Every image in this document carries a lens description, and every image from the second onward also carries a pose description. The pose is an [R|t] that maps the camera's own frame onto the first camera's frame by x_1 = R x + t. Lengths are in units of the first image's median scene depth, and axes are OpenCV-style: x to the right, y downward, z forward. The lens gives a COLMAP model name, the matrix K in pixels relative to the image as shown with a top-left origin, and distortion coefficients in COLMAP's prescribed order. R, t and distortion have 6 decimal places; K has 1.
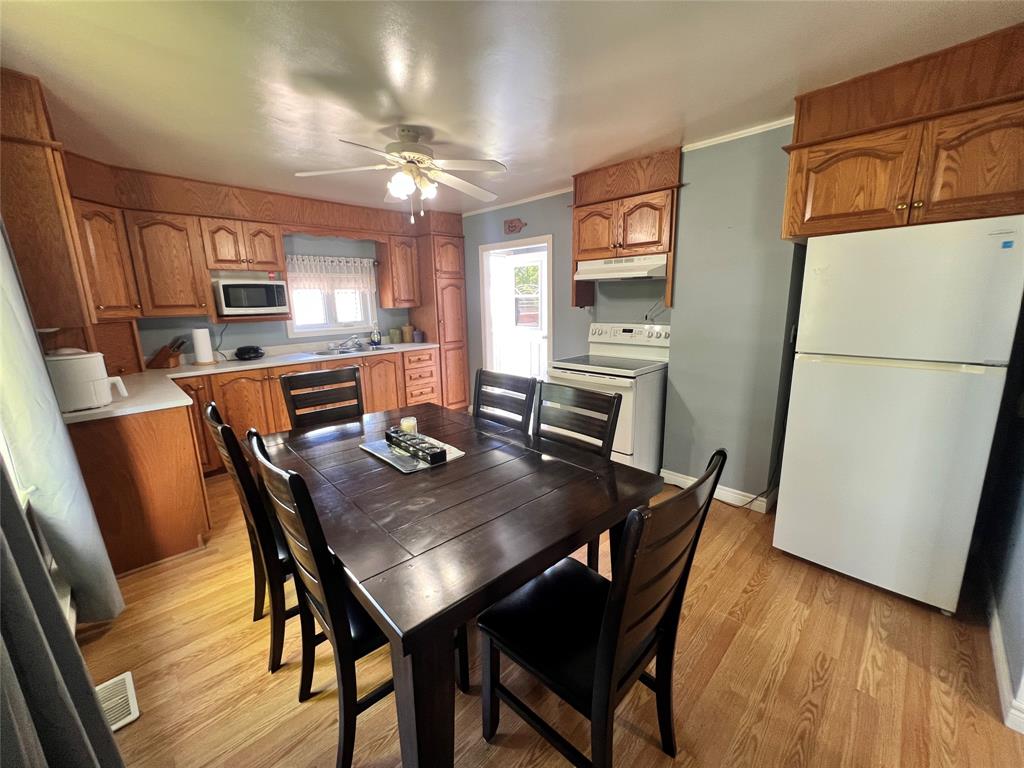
lens RADIAL K [[409.0, 0, 512.4], [0, 409.0, 383.5], [0, 0, 1]] dist [-0.001382, 0.000079]
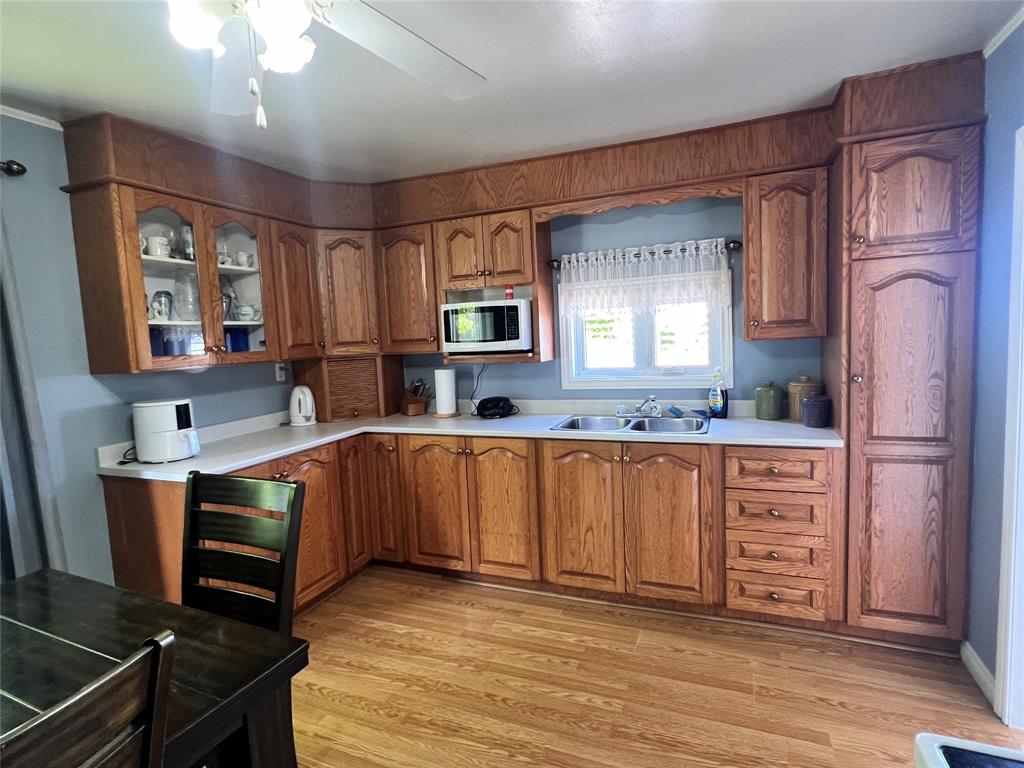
lens RADIAL K [[529.8, 0, 513.6], [0, 529.8, 383.6], [0, 0, 1]] dist [-0.002179, -0.000443]
pose [[0.384475, 0.088783, -0.918856, 0.145935], [-0.151522, 0.987934, 0.032056, -0.125098], [0.910615, 0.126902, 0.393289, 0.580765]]
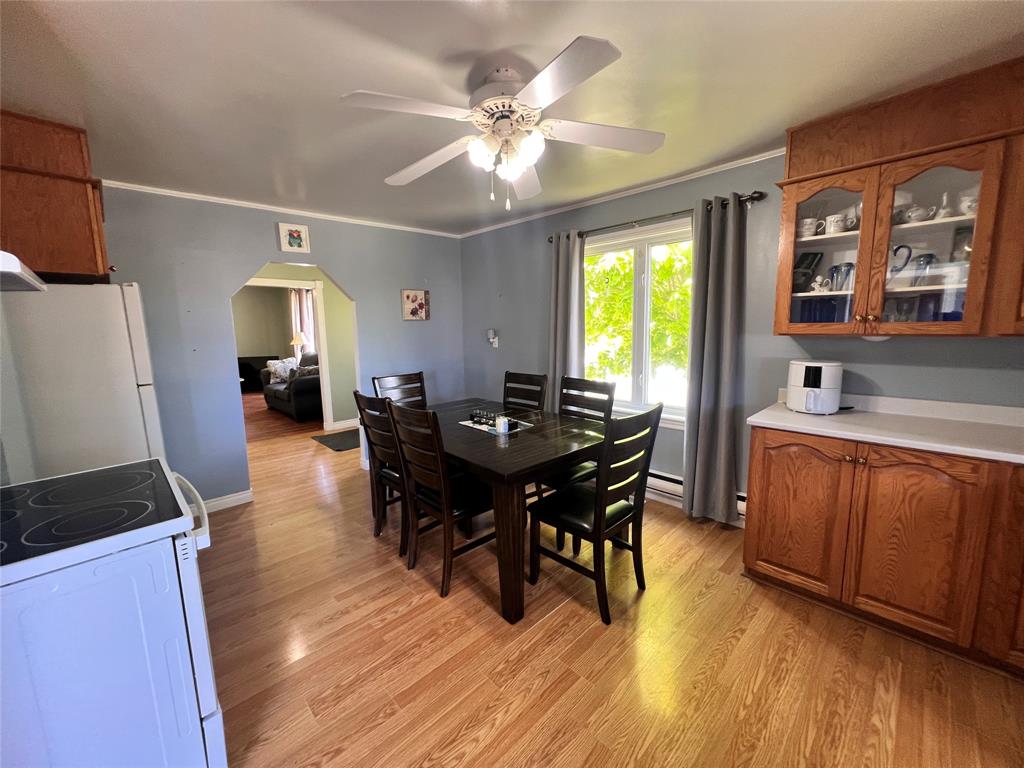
lens RADIAL K [[409.0, 0, 515.4], [0, 409.0, 383.9], [0, 0, 1]] dist [-0.001382, 0.000079]
pose [[-0.999079, 0.041950, 0.009007, -0.137471], [0.042500, 0.938721, 0.342048, -0.194865], [0.005894, 0.342116, -0.939639, 0.943022]]
